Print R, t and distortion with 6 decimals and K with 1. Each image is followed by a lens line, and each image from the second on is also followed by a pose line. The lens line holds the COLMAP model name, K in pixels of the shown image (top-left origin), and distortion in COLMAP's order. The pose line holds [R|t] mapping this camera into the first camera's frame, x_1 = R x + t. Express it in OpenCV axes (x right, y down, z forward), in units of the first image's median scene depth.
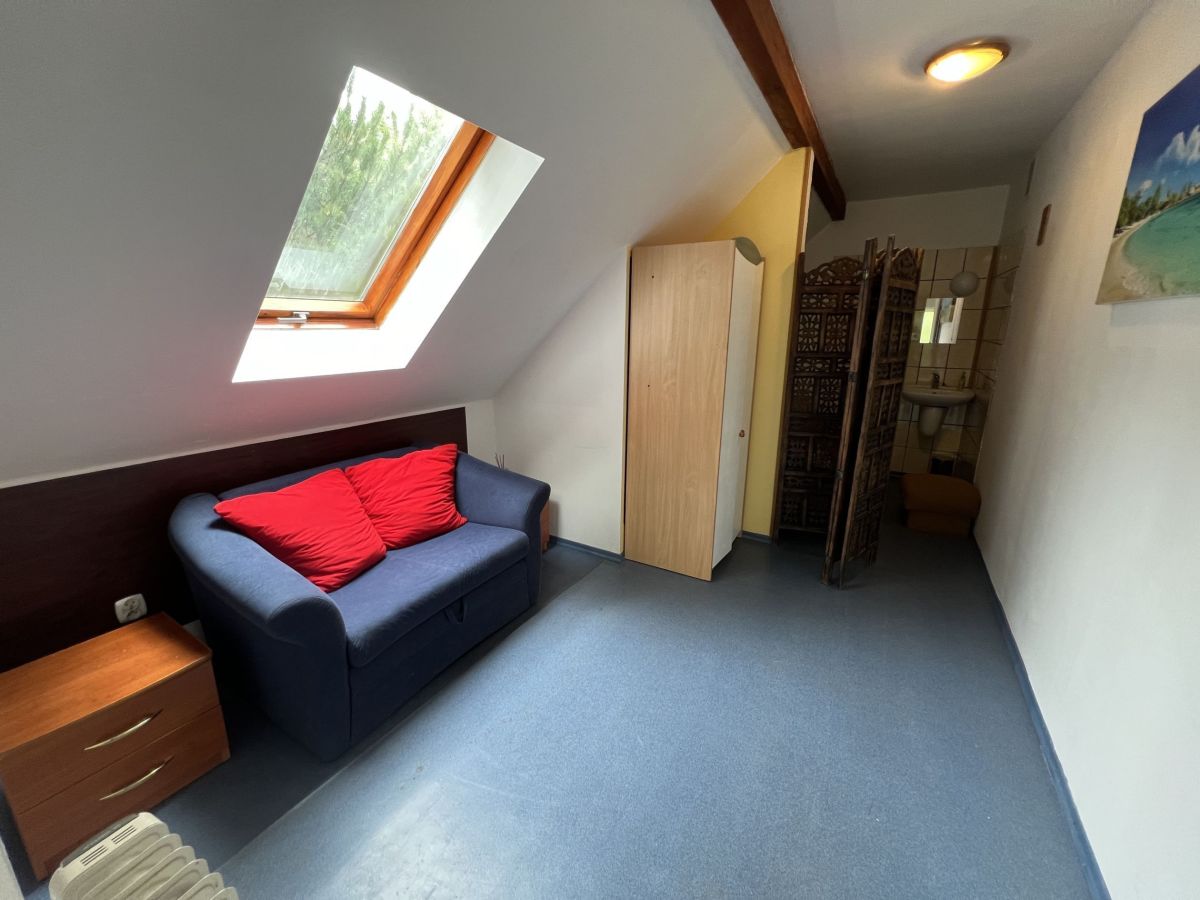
lens RADIAL K [[492.5, 0, 600.0], [0, 492.5, 450.0], [0, 0, 1]] dist [0.011153, 0.000162]
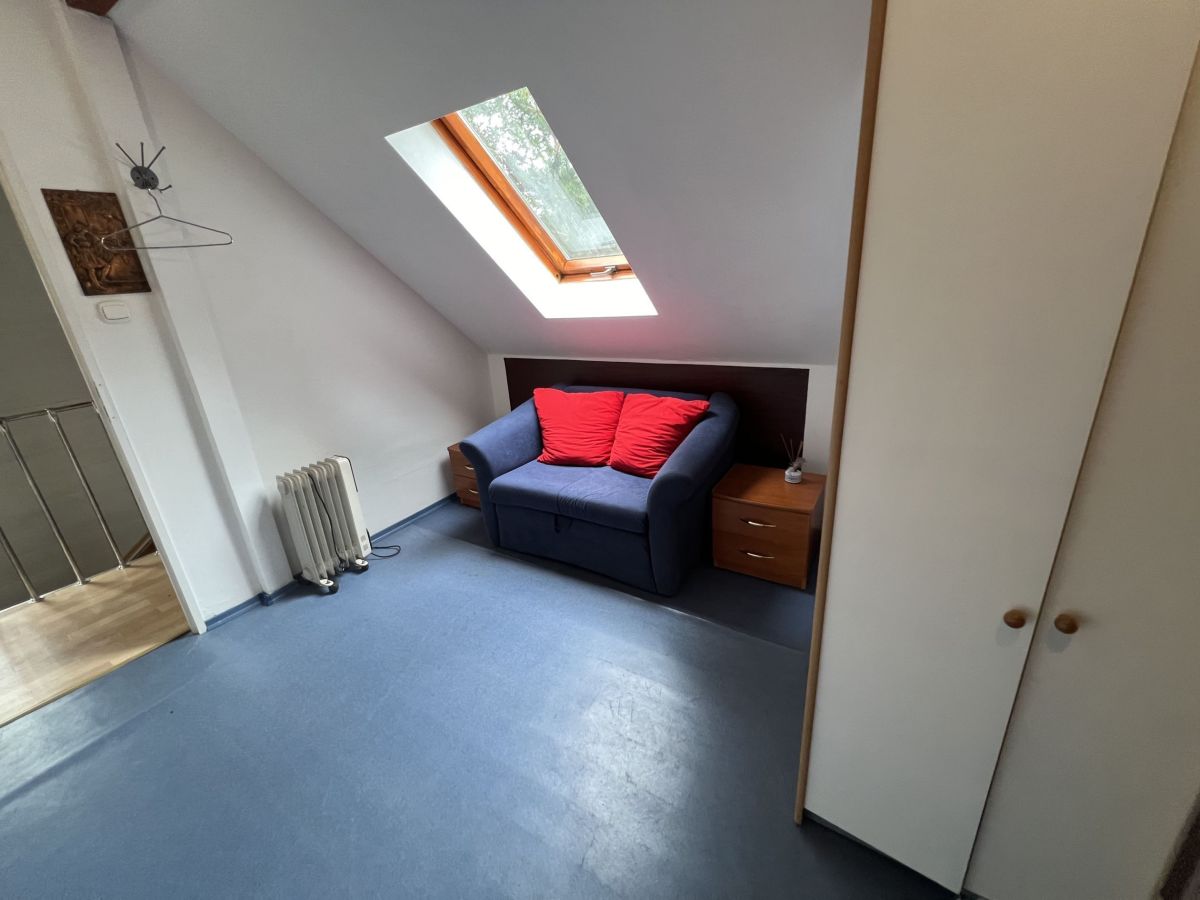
lens RADIAL K [[479.3, 0, 600.0], [0, 479.3, 450.0], [0, 0, 1]] dist [-0.000389, 0.000038]
pose [[-0.045251, 0.328957, -0.943260, 0.674694], [-0.176054, 0.926822, 0.331670, -0.220905], [0.983340, 0.181073, 0.015975, 0.938497]]
